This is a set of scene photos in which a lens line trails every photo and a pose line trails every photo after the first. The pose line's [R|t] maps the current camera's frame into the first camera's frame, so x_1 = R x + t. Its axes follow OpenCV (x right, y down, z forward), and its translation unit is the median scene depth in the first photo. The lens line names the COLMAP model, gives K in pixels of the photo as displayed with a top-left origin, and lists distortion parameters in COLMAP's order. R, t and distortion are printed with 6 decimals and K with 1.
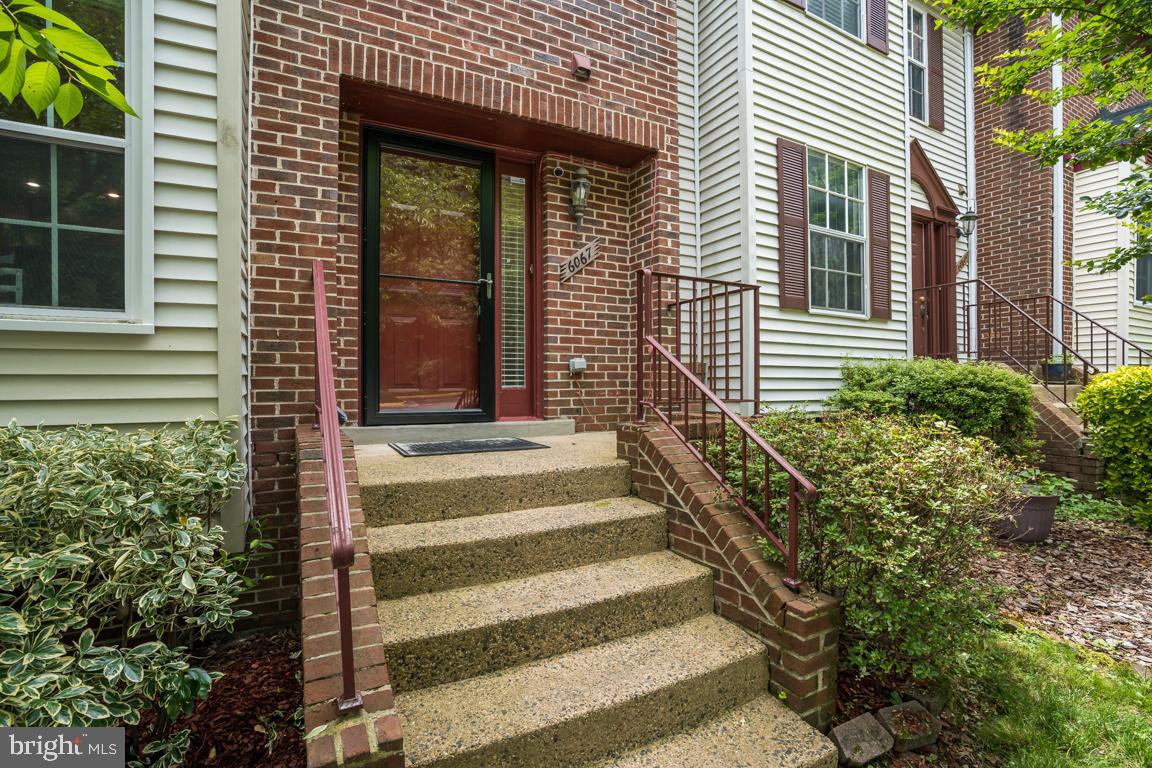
lens RADIAL K [[530.3, 0, 576.0], [0, 530.3, 384.0], [0, 0, 1]] dist [-0.069516, 0.030899]
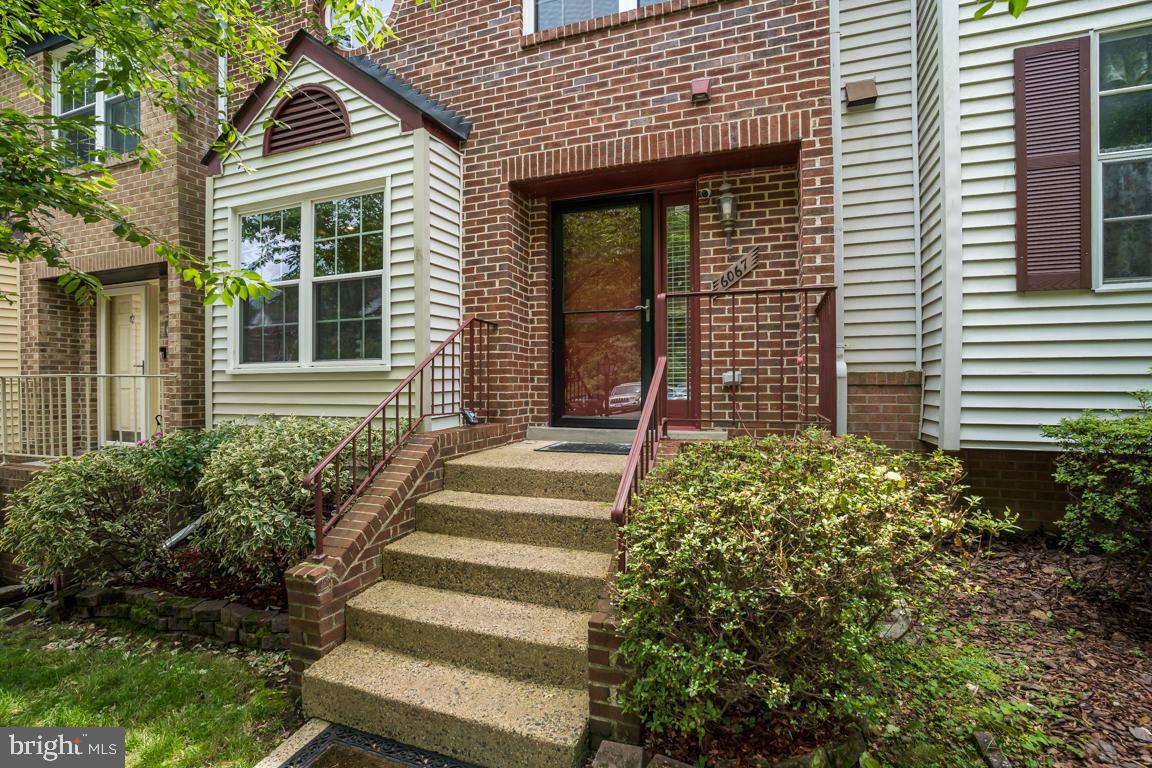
lens RADIAL K [[530.3, 0, 576.0], [0, 530.3, 384.0], [0, 0, 1]] dist [-0.069516, 0.030899]
pose [[0.673171, -0.000565, -0.739486, 0.578271], [0.000000, 1.000000, -0.000764, -0.025678], [0.739486, 0.000514, 0.673171, 0.113761]]
